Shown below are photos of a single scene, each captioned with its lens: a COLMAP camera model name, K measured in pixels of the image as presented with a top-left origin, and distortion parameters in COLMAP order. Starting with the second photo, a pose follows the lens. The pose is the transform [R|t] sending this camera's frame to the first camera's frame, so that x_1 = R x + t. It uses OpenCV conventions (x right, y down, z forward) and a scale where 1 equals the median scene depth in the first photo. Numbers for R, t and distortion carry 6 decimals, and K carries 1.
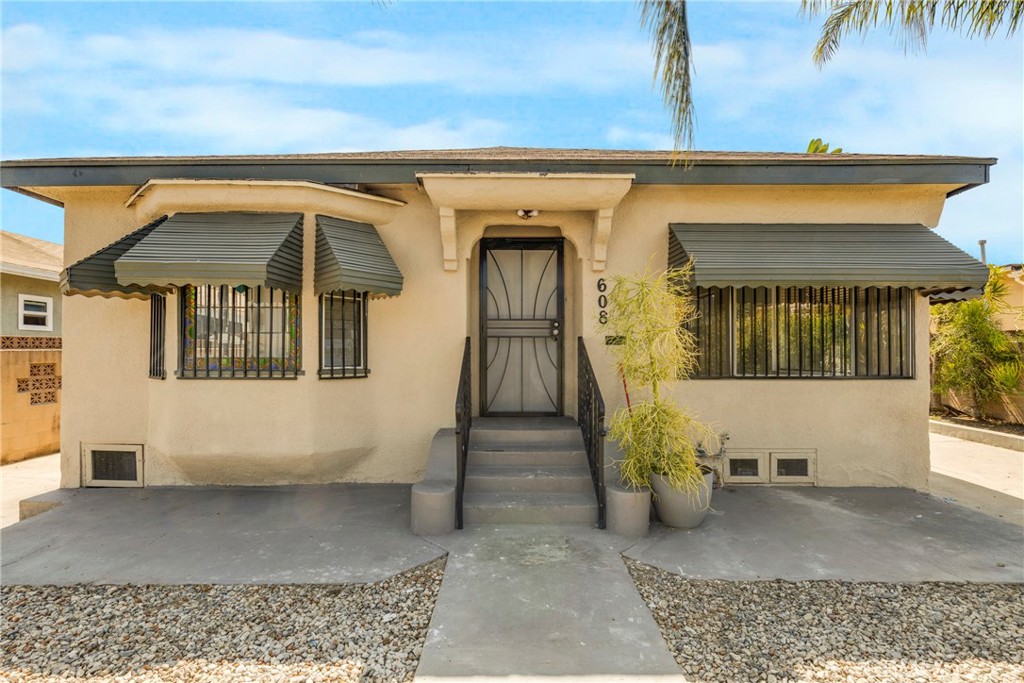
lens RADIAL K [[470.3, 0, 512.9], [0, 470.3, 339.9], [0, 0, 1]] dist [-0.000239, -0.000017]
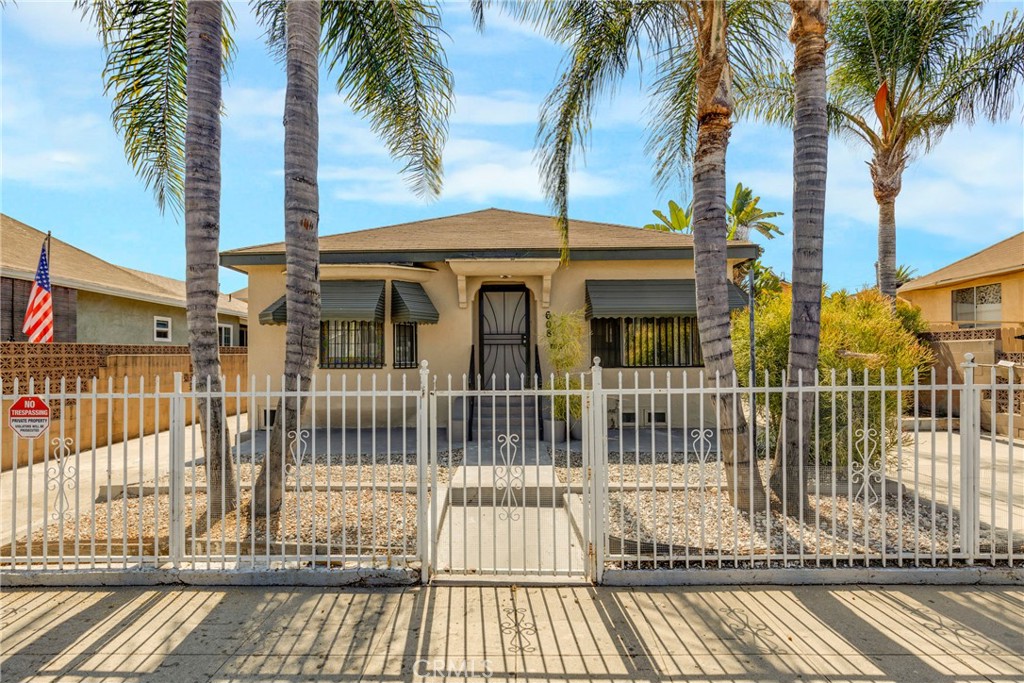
lens RADIAL K [[470.3, 0, 512.3], [0, 470.3, 345.1], [0, 0, 1]] dist [-0.000239, -0.000017]
pose [[0.999923, -0.007036, 0.010228, 0.034934], [0.007006, 0.999971, 0.002901, -0.010018], [-0.010248, -0.002829, 0.999943, -0.778140]]
